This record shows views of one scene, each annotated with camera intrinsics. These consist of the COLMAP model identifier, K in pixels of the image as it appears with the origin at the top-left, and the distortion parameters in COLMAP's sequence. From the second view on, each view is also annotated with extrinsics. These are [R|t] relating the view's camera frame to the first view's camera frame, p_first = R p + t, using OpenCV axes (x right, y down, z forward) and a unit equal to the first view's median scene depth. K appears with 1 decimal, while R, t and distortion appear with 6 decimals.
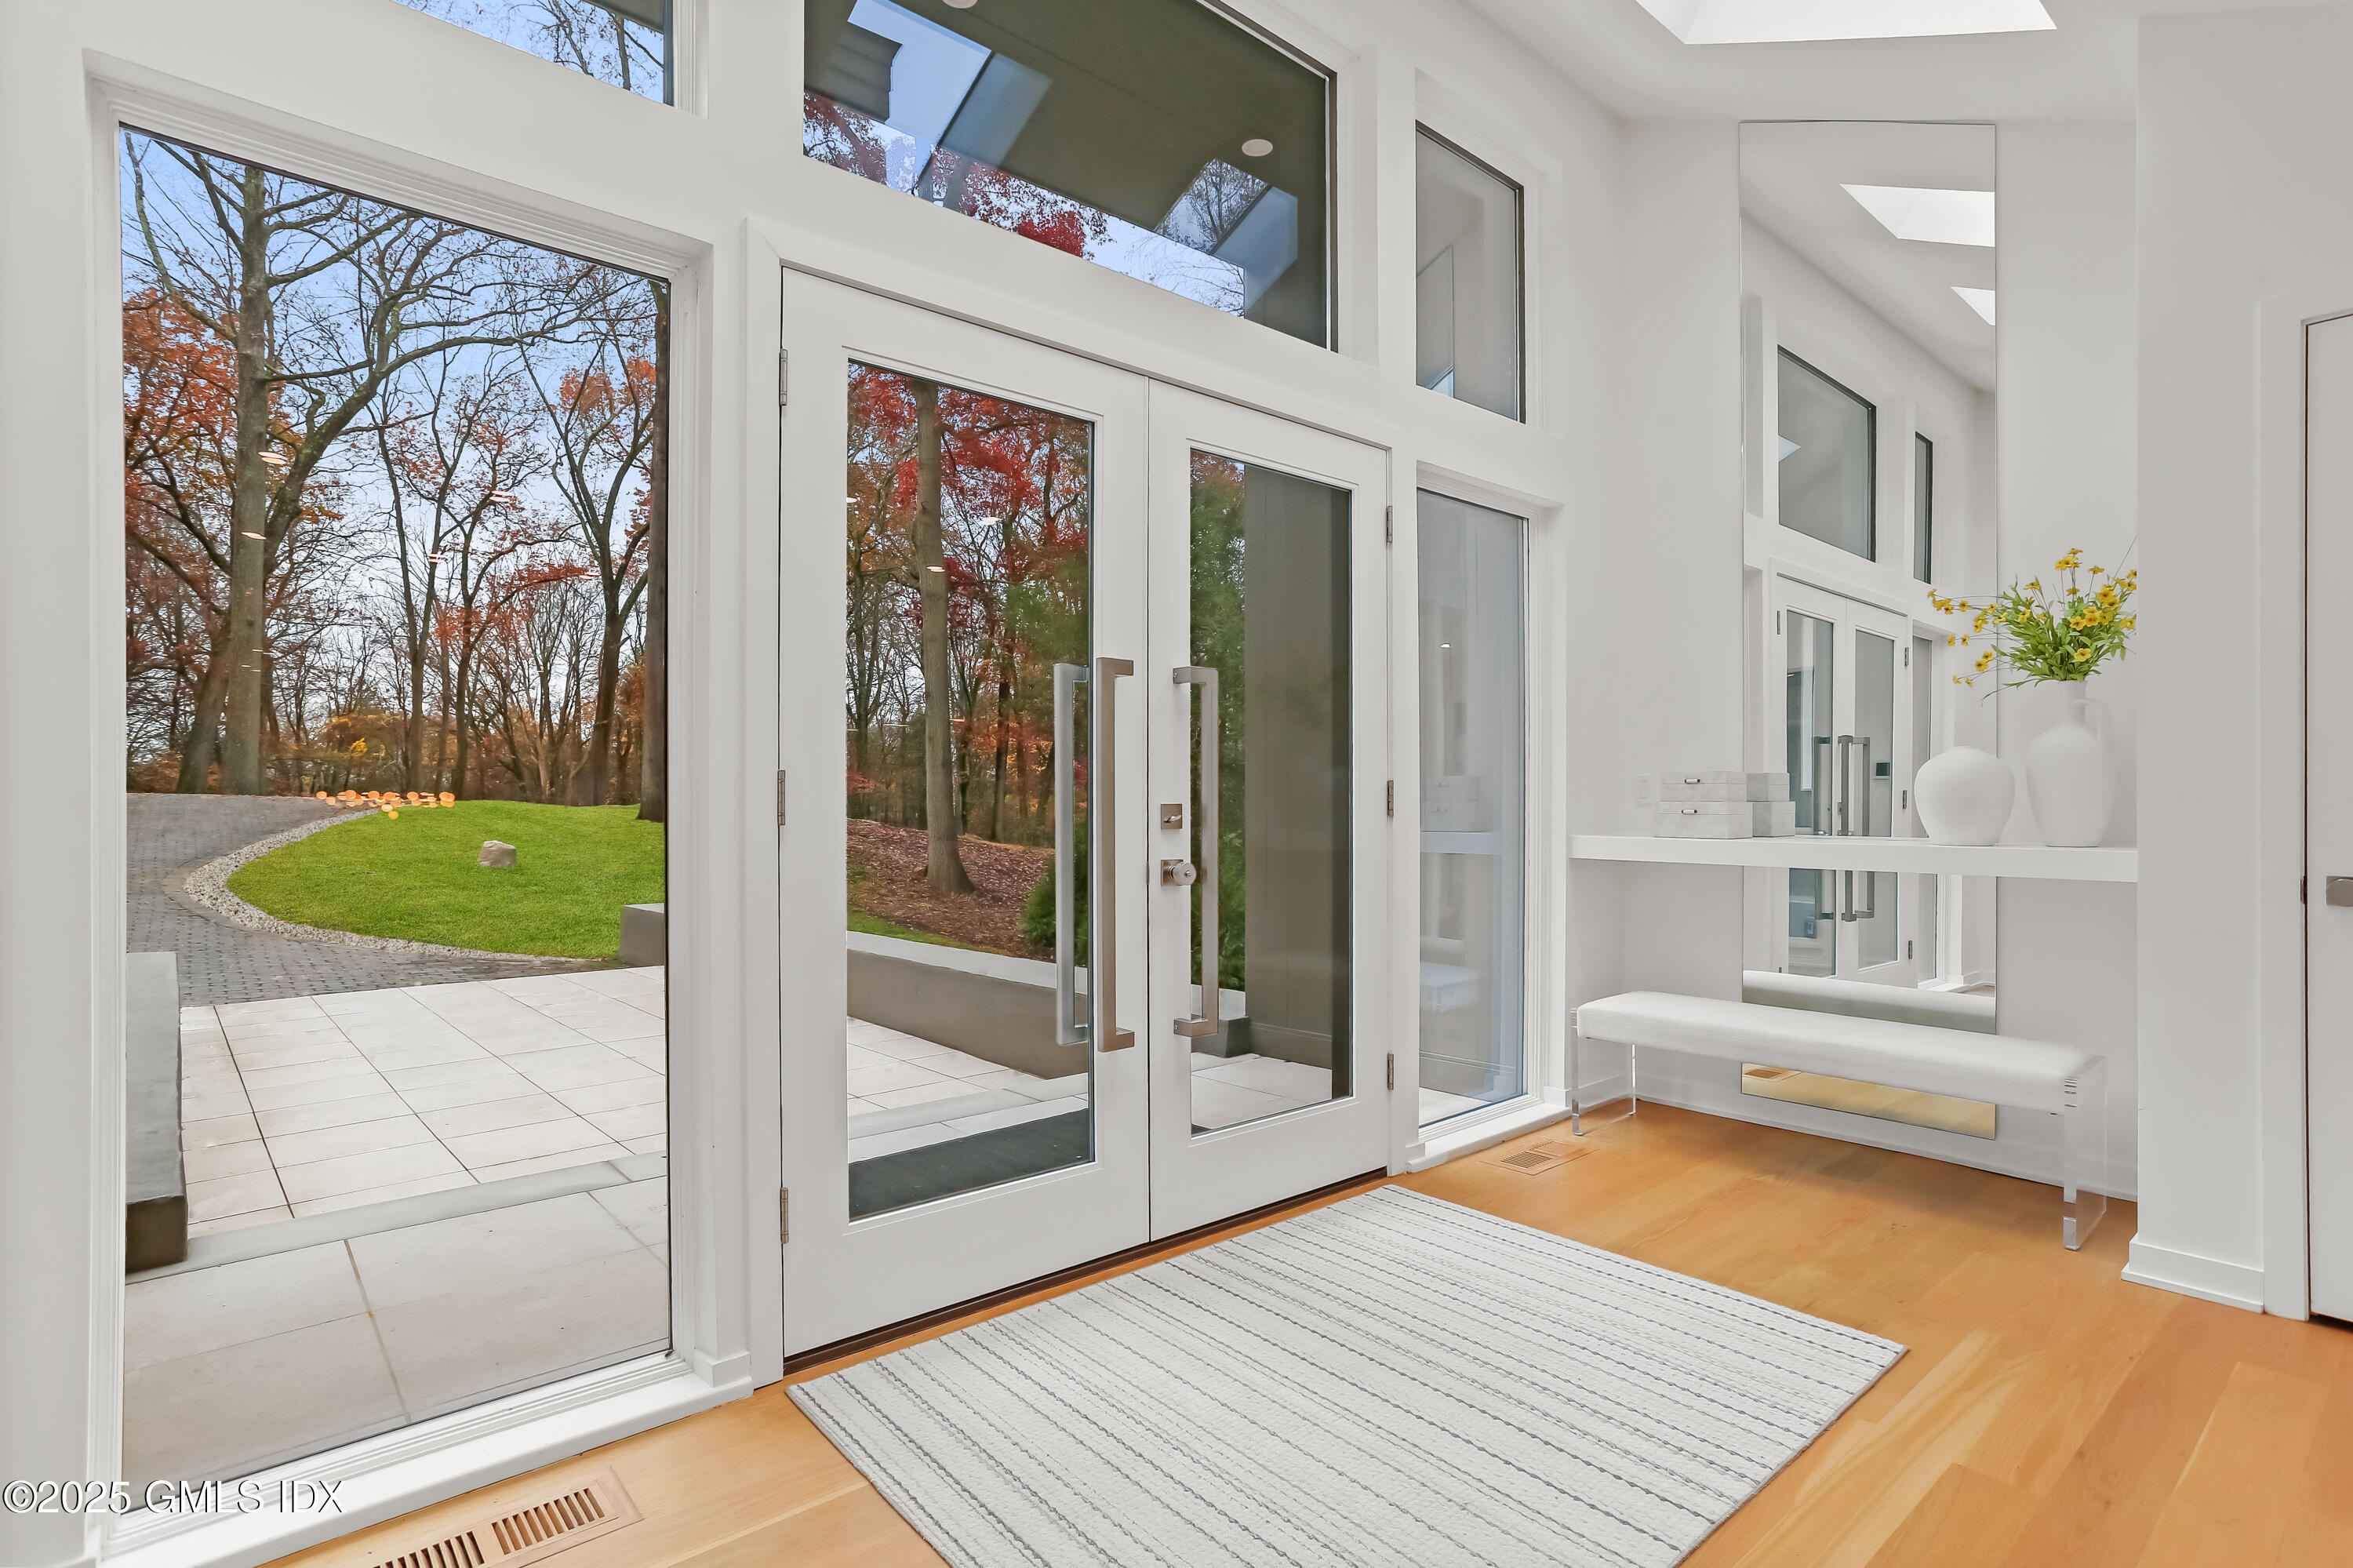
lens RADIAL K [[1135.4, 0, 1164.8], [0, 1135.4, 794.3], [0, 0, 1]] dist [-0.029964, 0.012235]
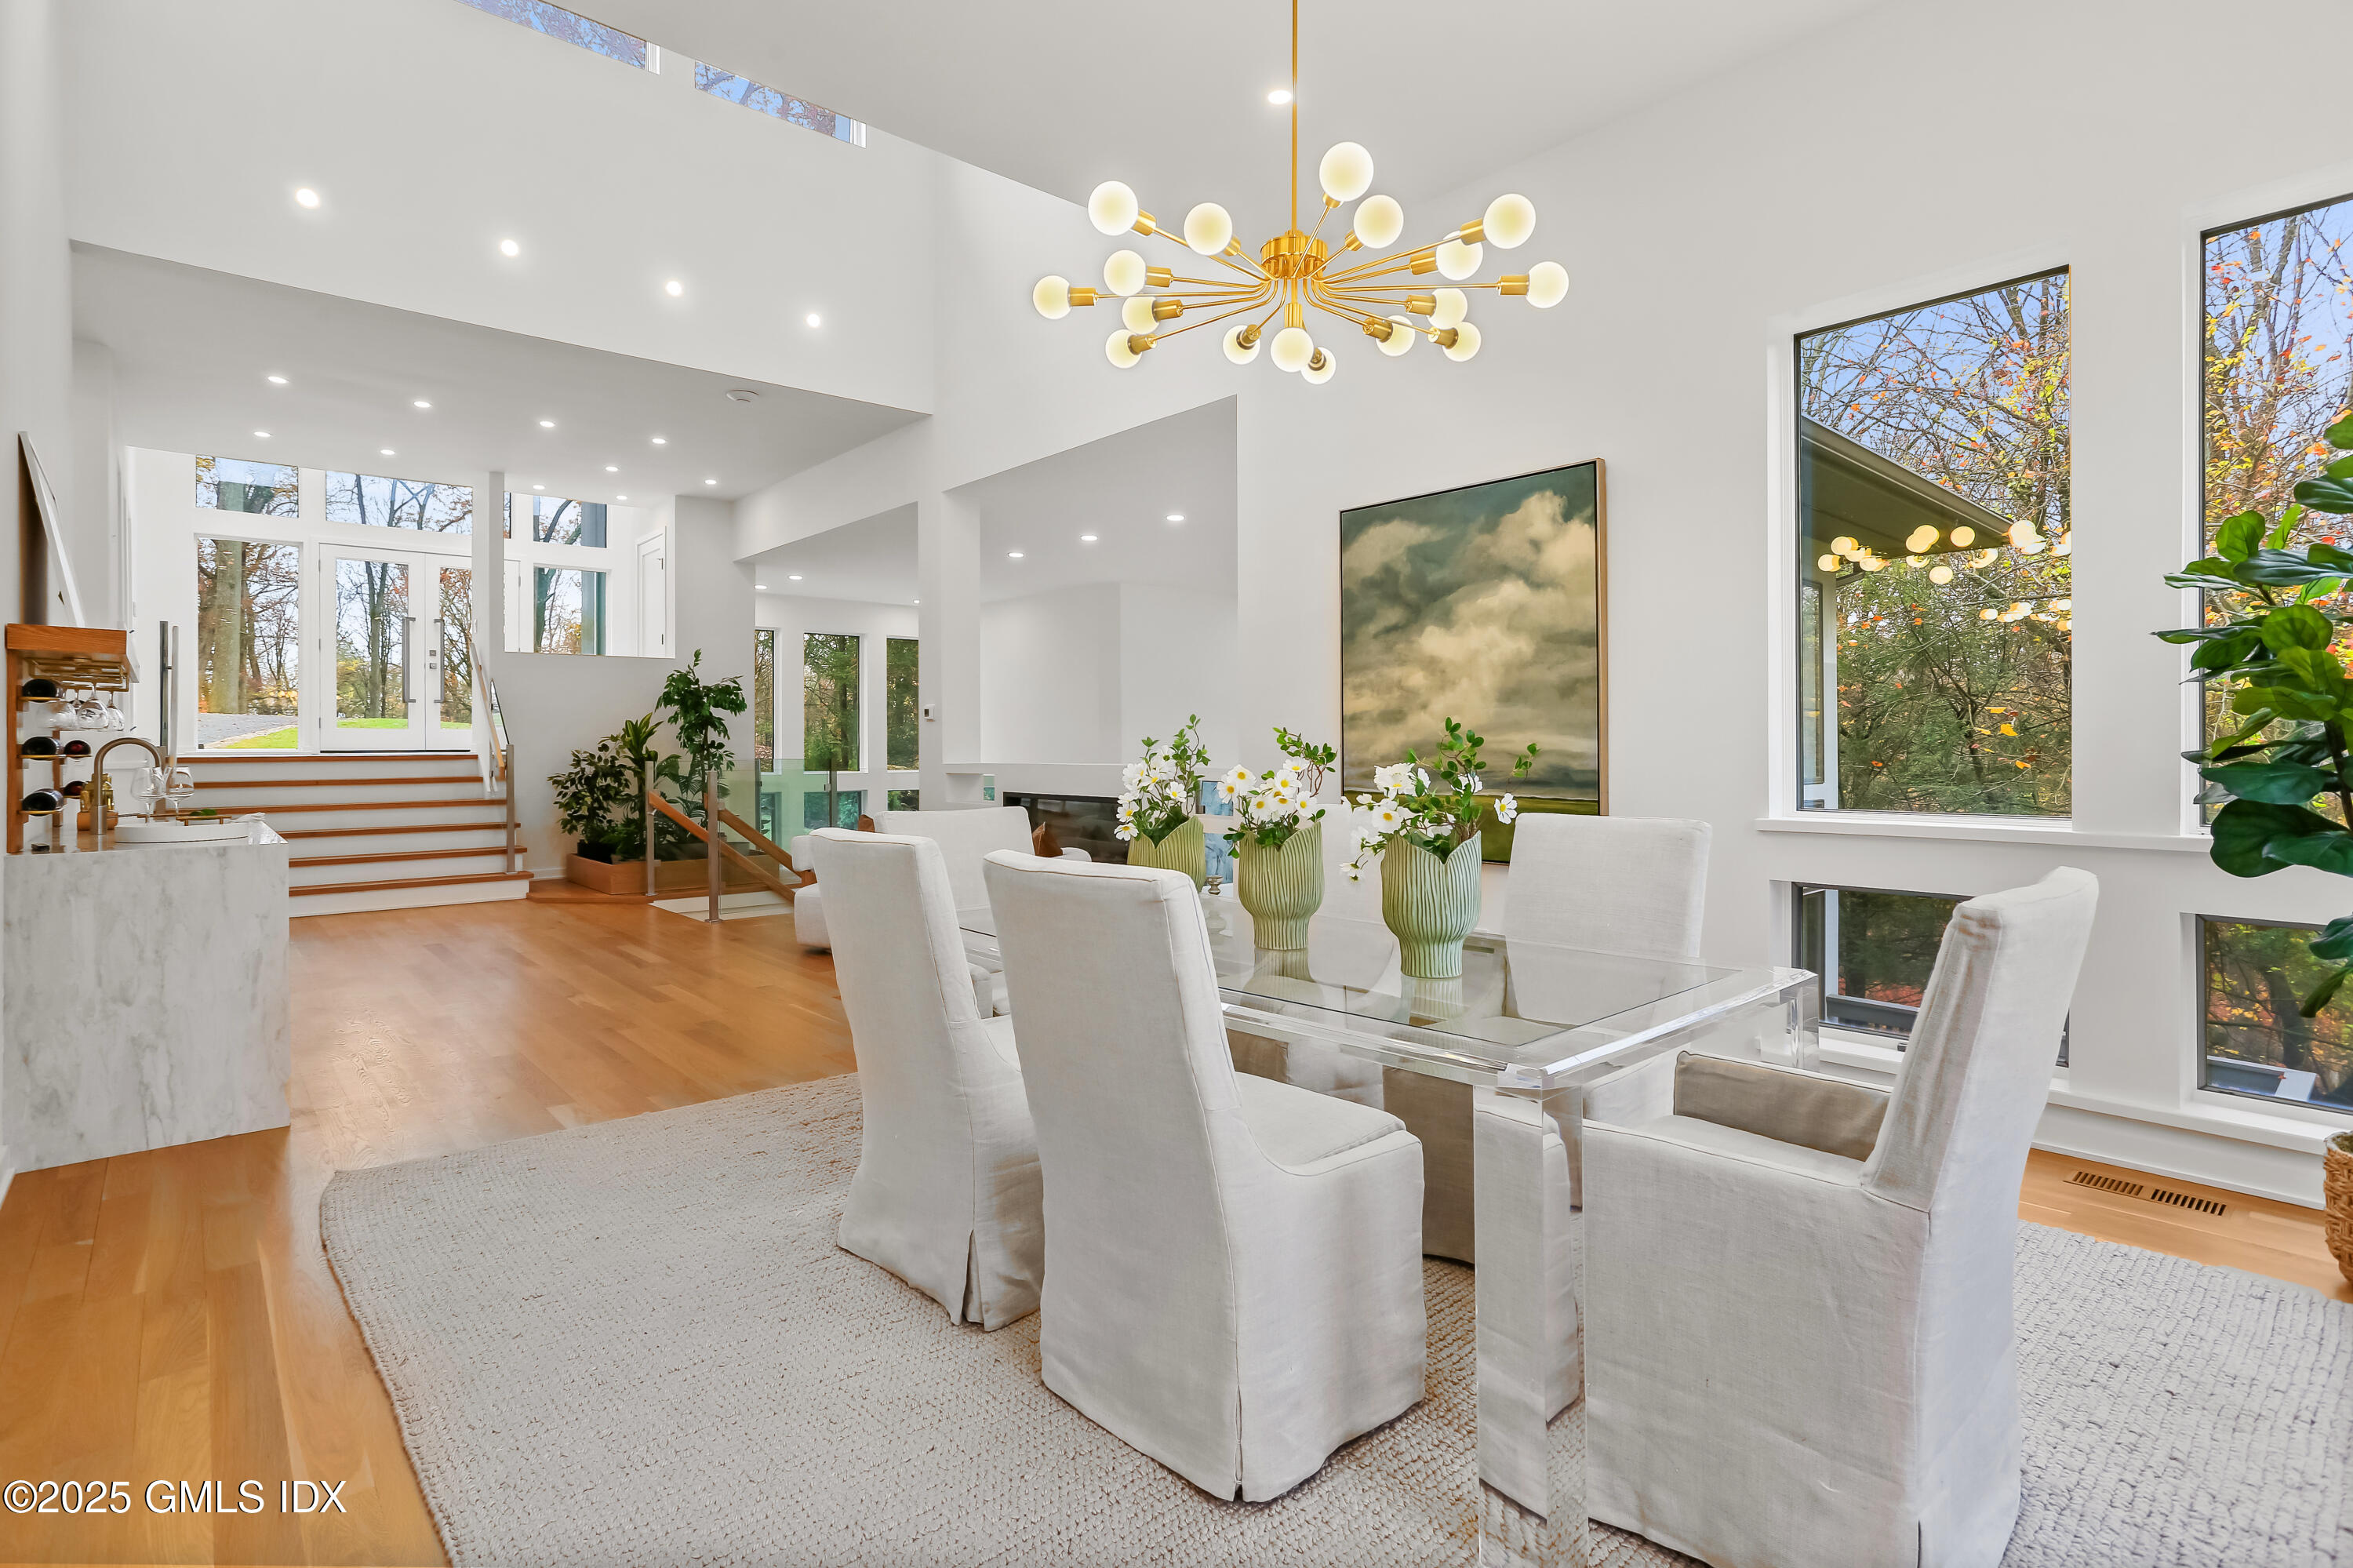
lens RADIAL K [[1135.4, 0, 1184.8], [0, 1135.4, 752.9], [0, 0, 1]] dist [-0.029964, 0.012235]
pose [[0.999854, -0.004603, 0.016445, 0.205491], [0.004486, 0.999964, 0.007143, 0.028055], [-0.016477, -0.007068, 0.999839, -0.245253]]
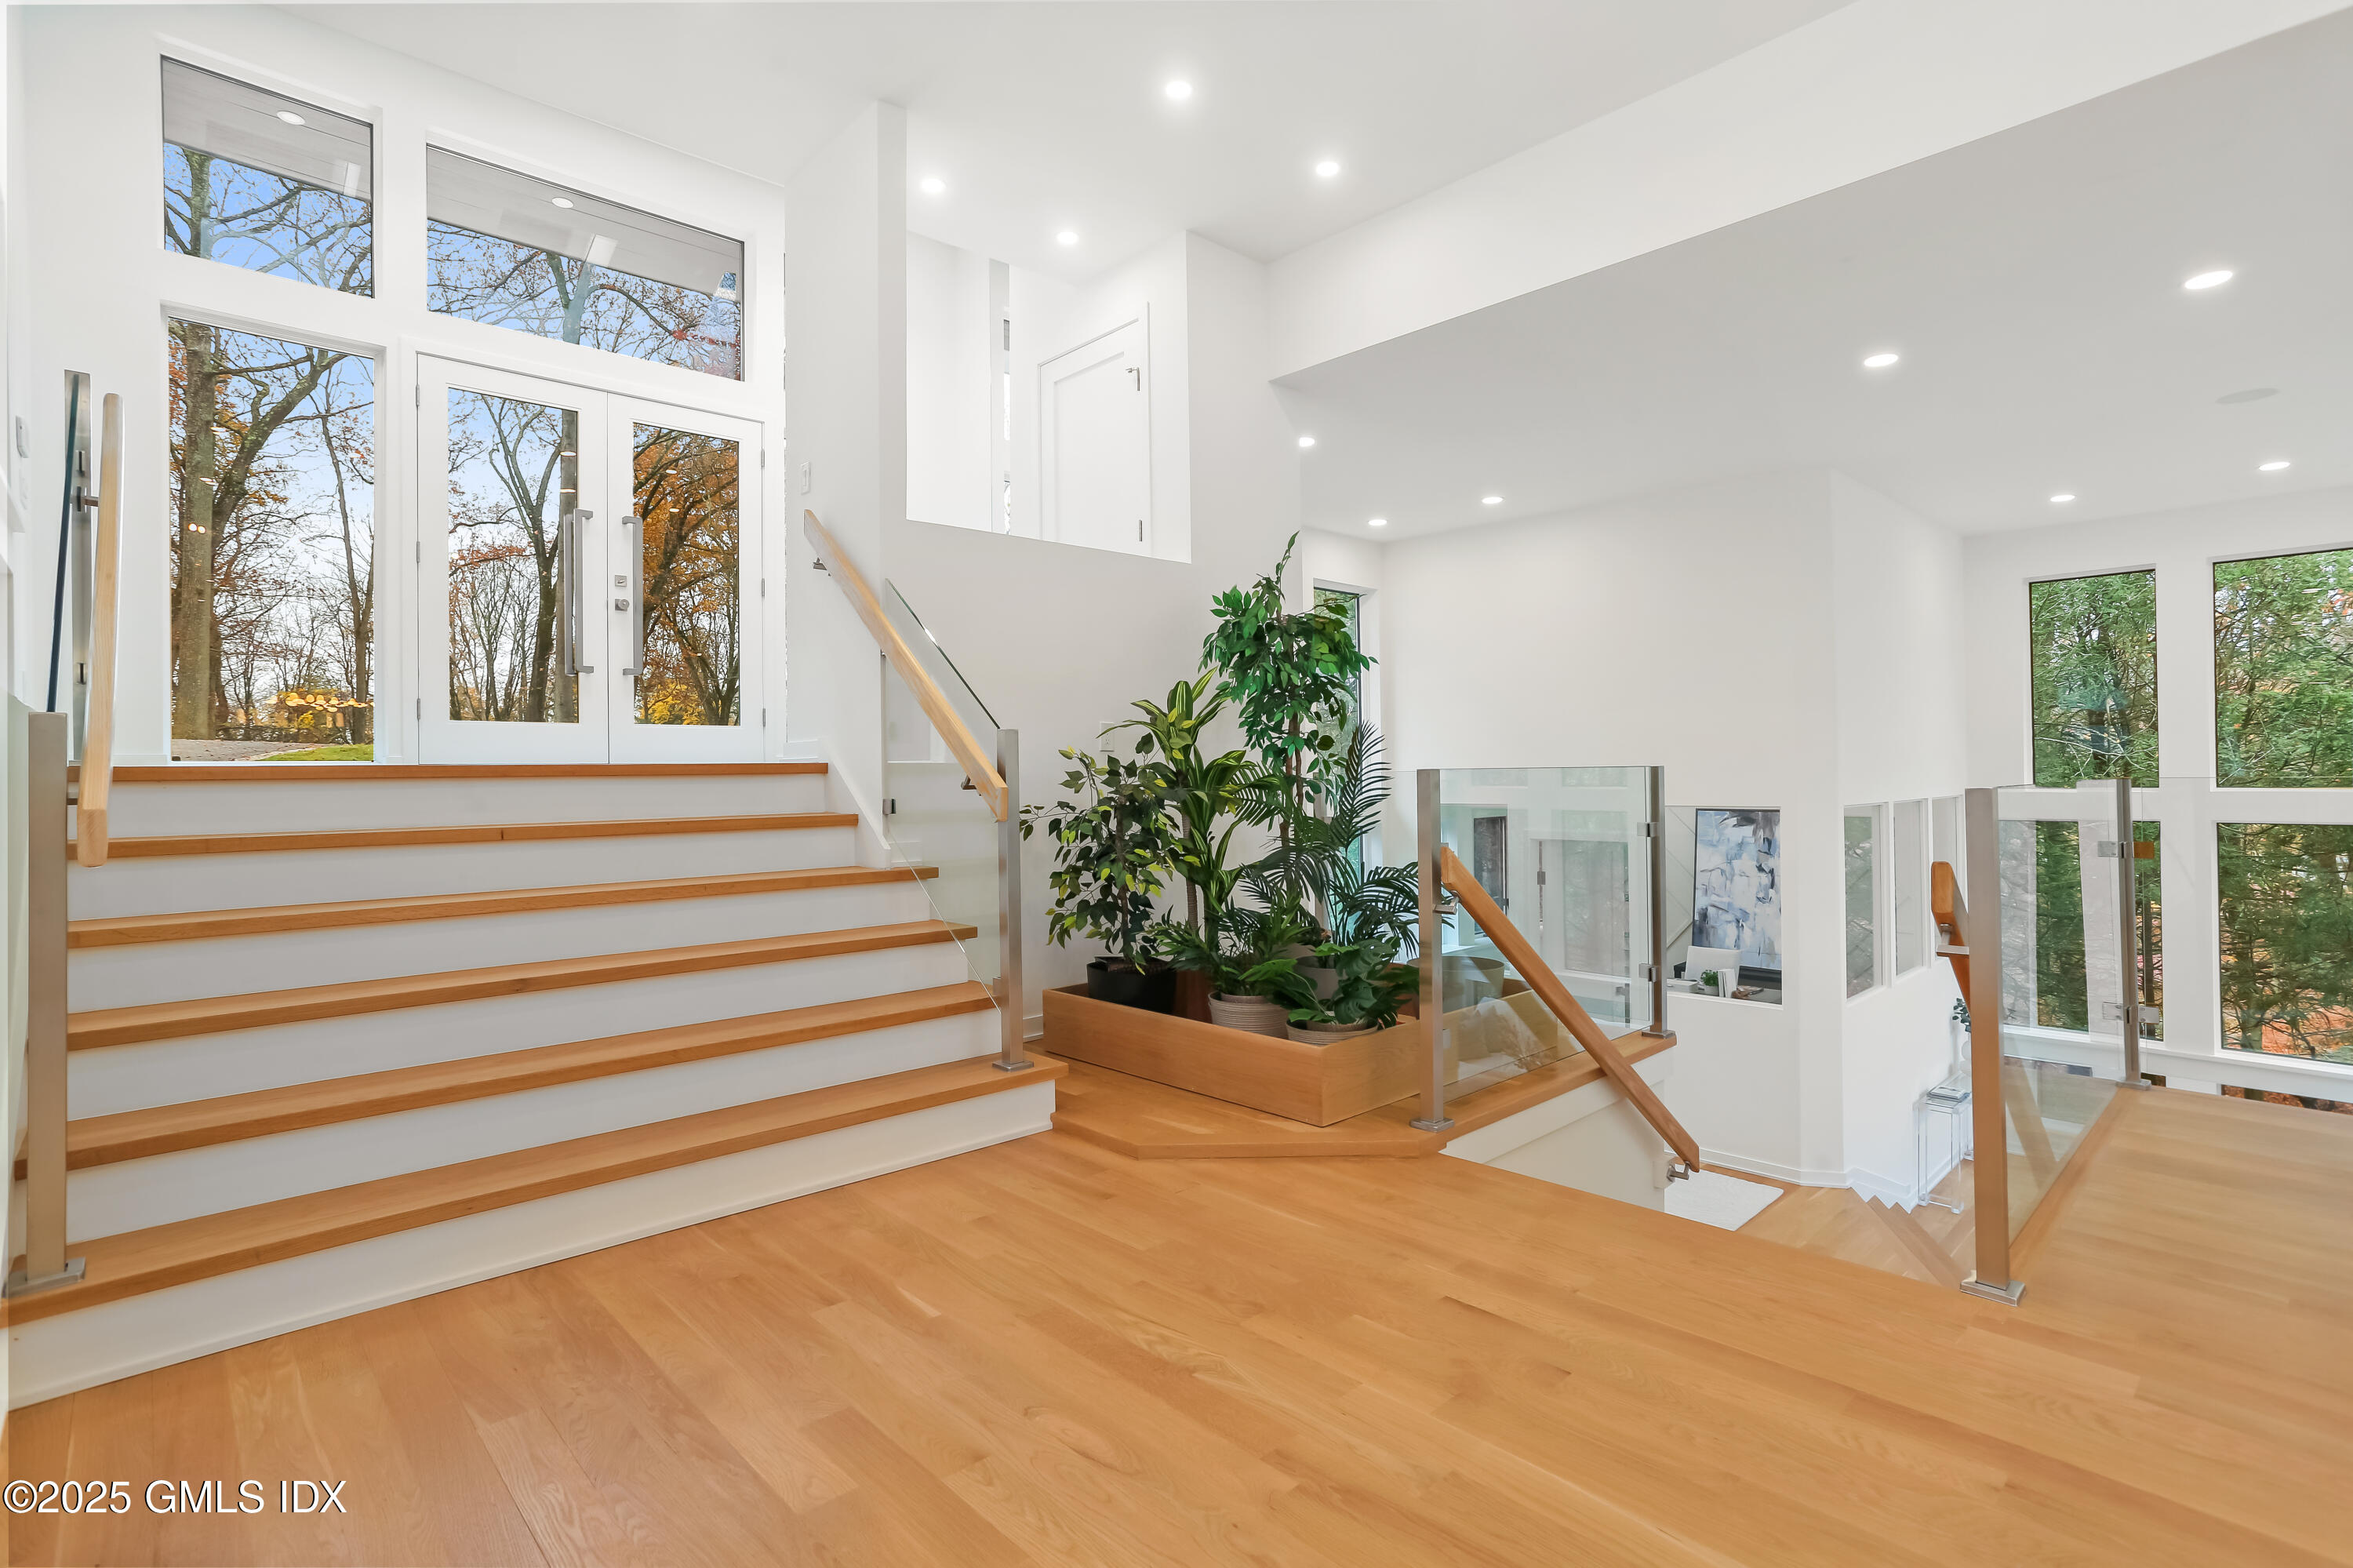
lens RADIAL K [[1135.4, 0, 1185.1], [0, 1135.4, 772.2], [0, 0, 1]] dist [-0.029964, 0.012235]
pose [[0.999184, -0.012793, 0.038311, 0.076699], [0.013114, 0.999881, -0.008133, 0.031920], [-0.038203, 0.008629, 0.999233, -0.096233]]
